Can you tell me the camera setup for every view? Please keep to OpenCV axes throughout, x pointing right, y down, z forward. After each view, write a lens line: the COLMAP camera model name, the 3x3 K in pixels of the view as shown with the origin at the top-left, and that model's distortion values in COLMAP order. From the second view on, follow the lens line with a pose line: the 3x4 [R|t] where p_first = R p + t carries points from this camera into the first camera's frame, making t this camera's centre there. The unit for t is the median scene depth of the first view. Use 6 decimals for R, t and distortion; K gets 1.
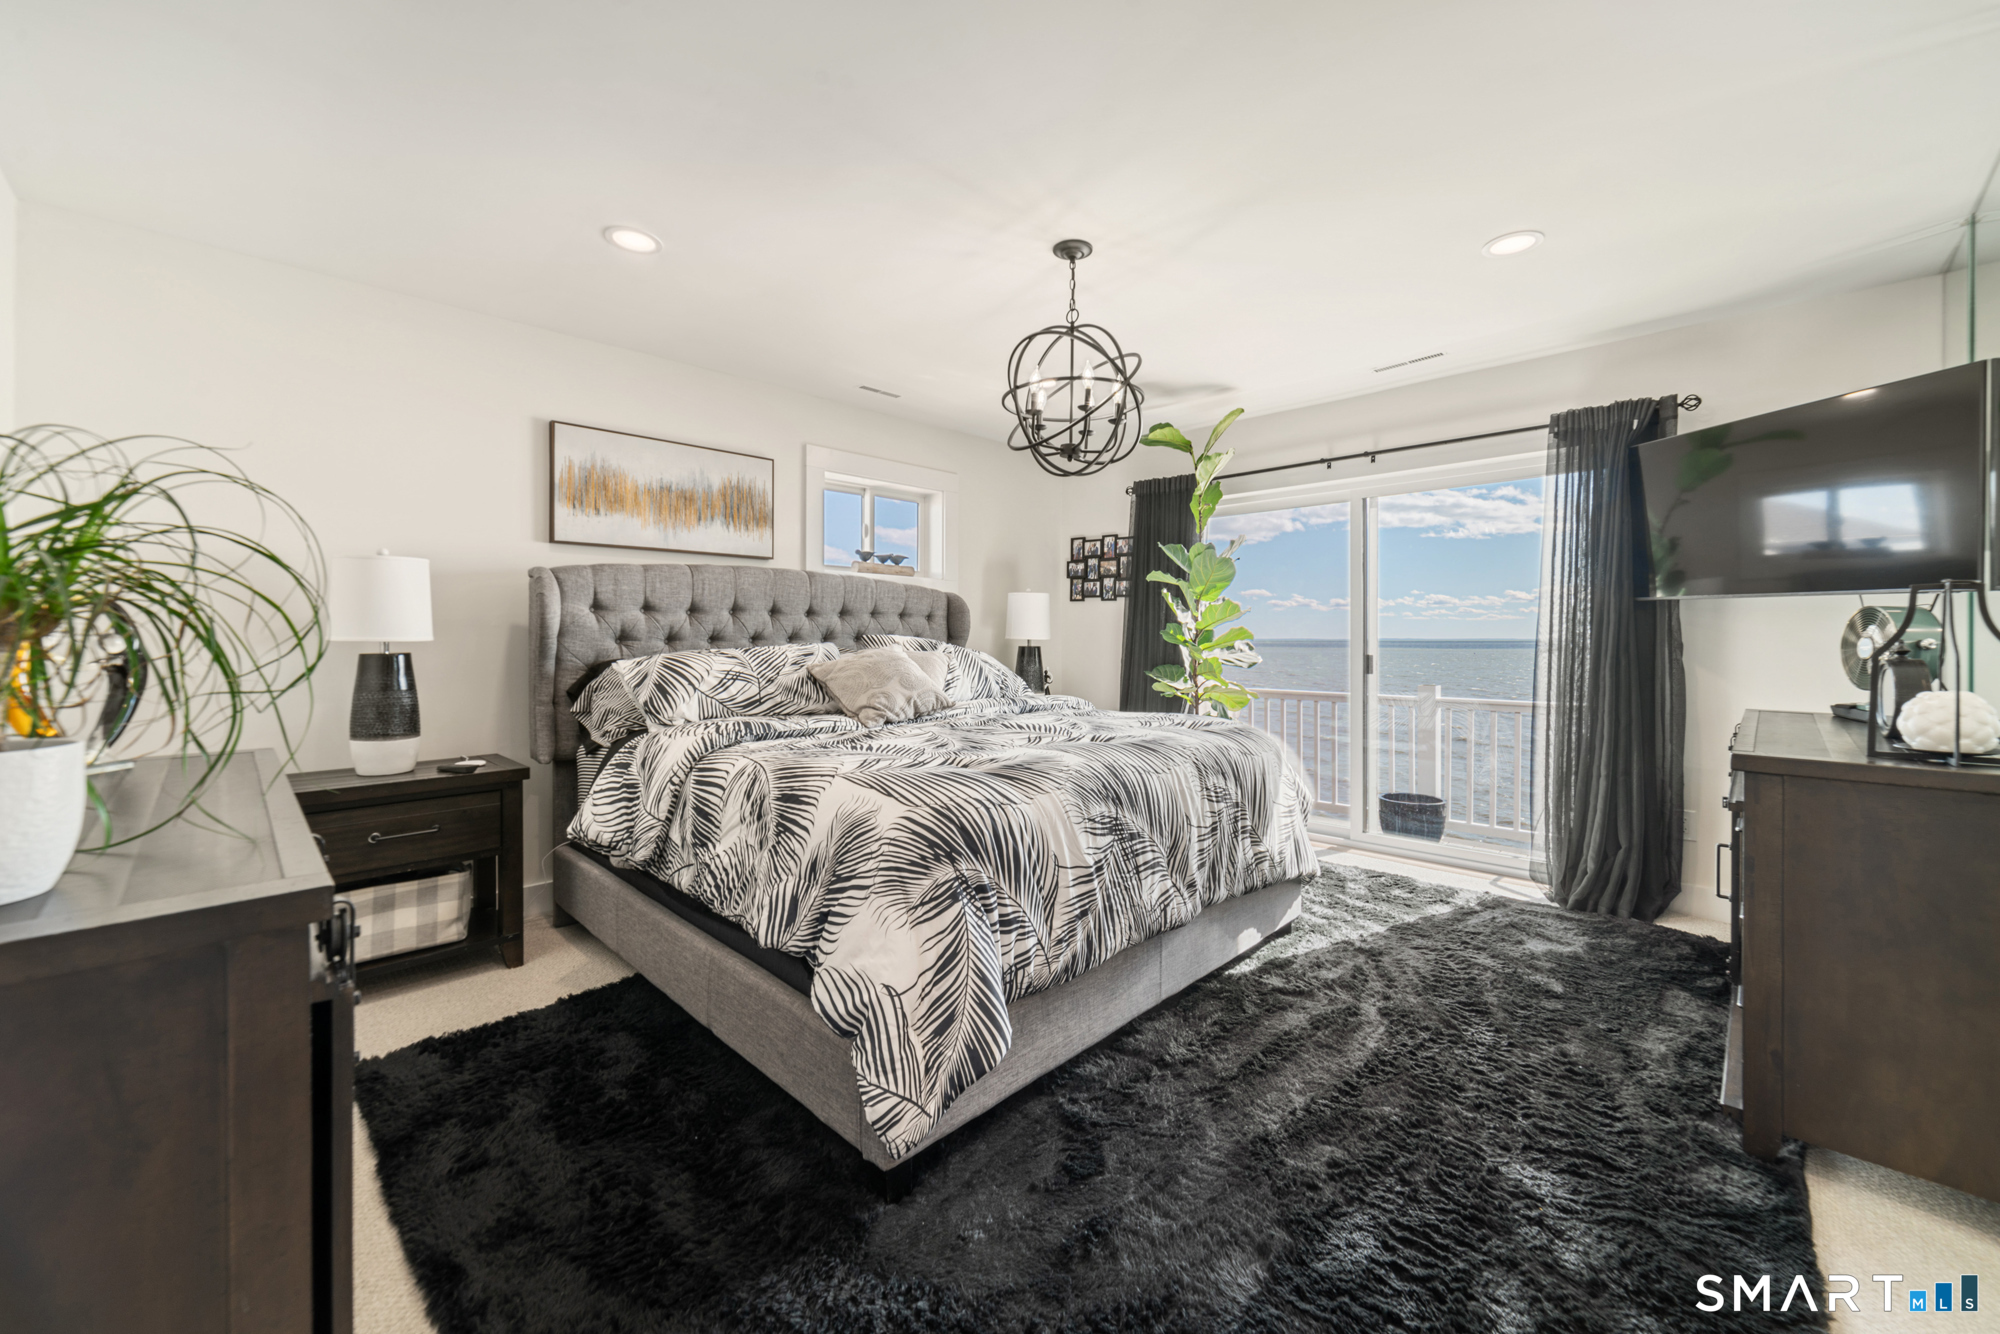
lens RADIAL K [[774.3, 0, 996.2], [0, 774.3, 645.9], [0, 0, 1]] dist [0.000553, 0.000782]
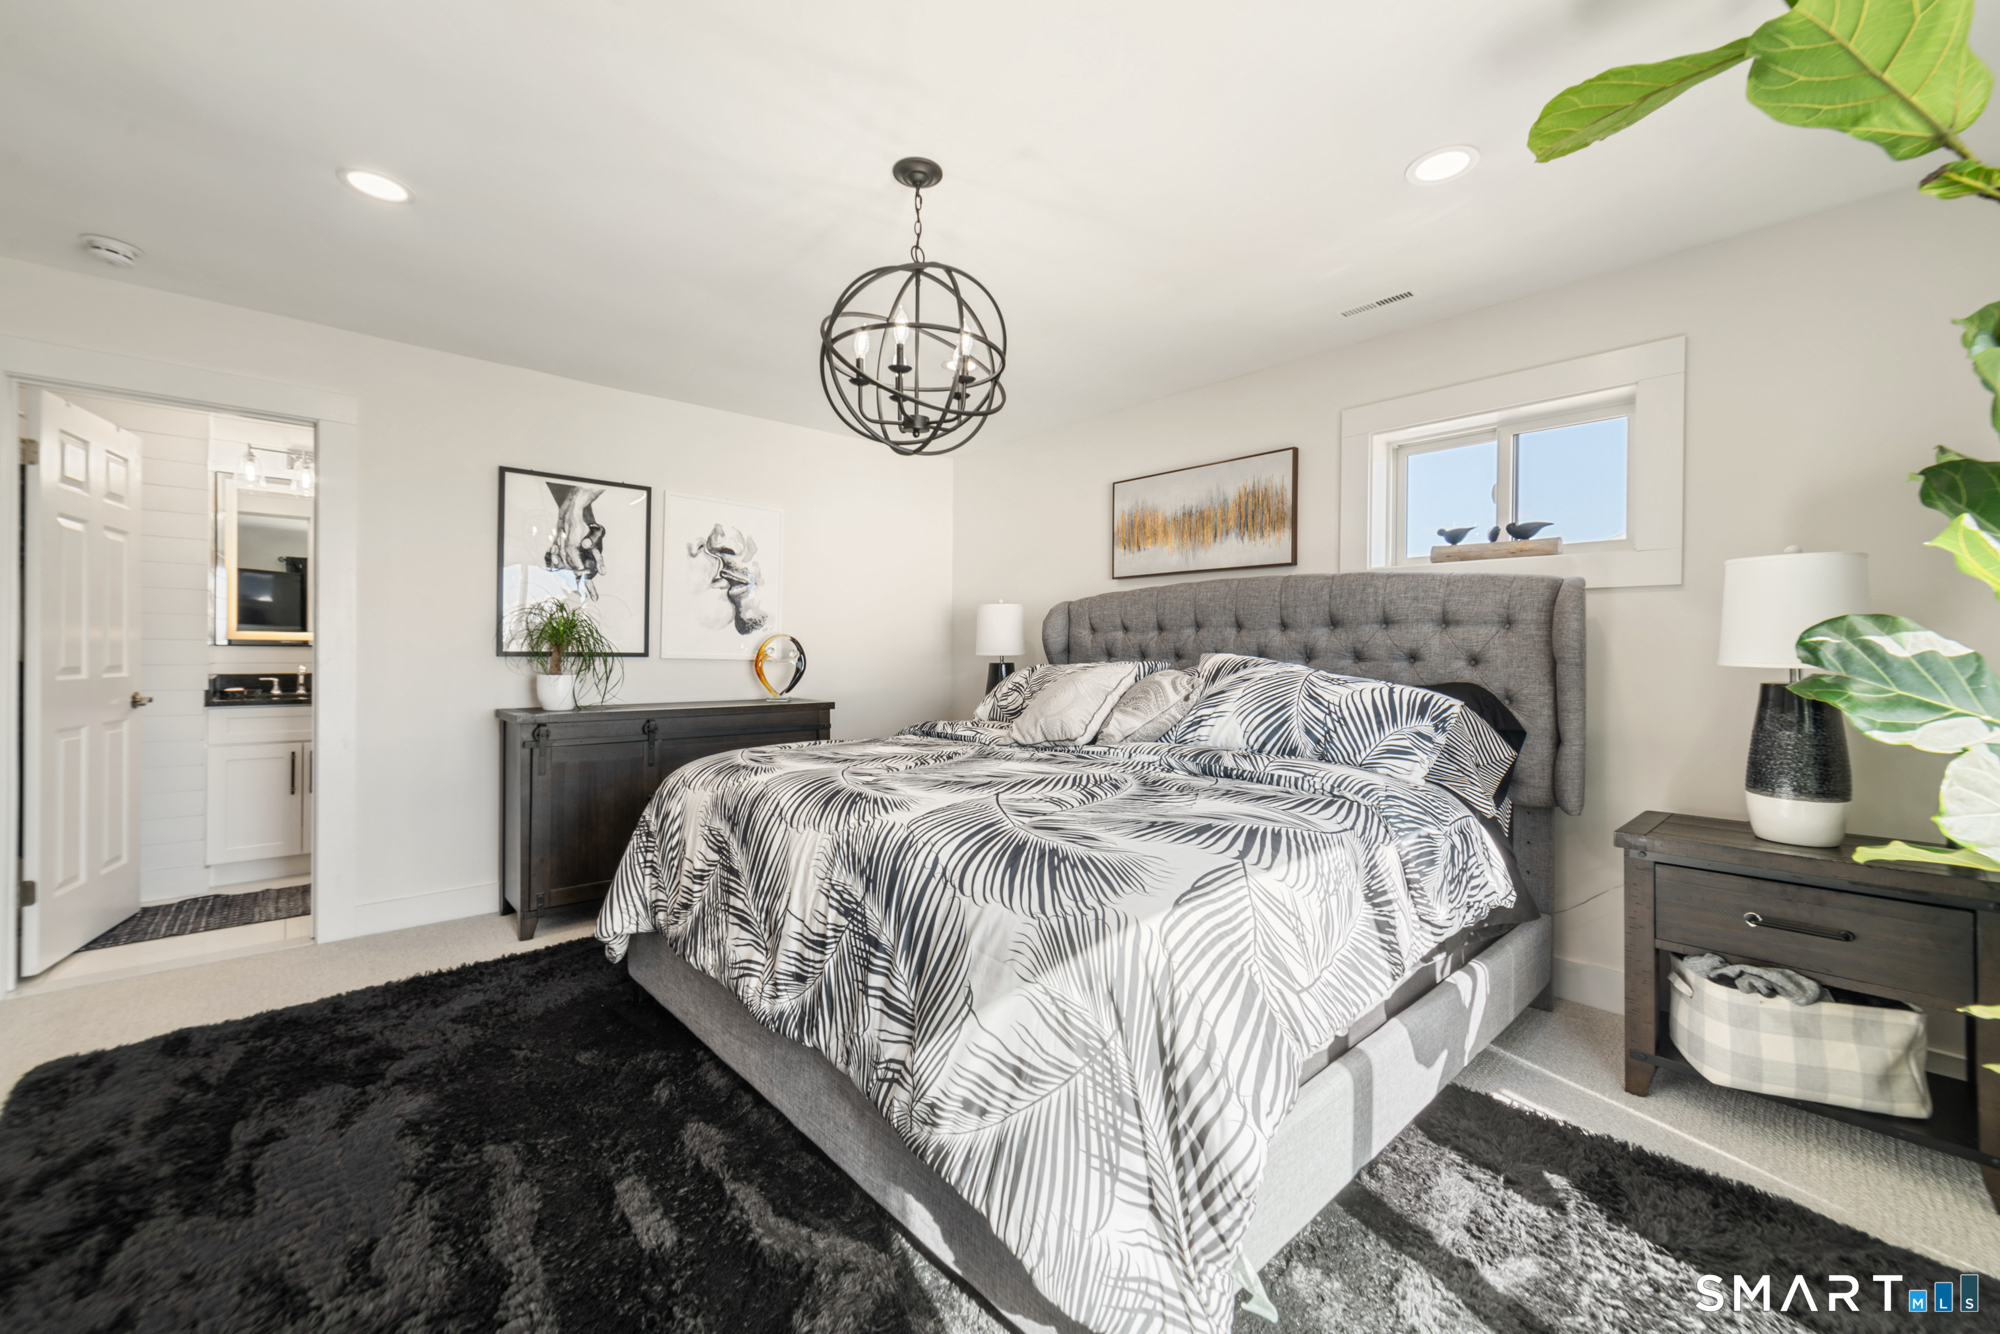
lens RADIAL K [[774.3, 0, 996.2], [0, 774.3, 645.9], [0, 0, 1]] dist [0.000553, 0.000782]
pose [[-0.035749, -0.012842, -0.999278, 0.615034], [-0.025433, 0.999605, -0.011936, -0.004422], [0.999037, 0.024988, -0.036062, 0.763486]]
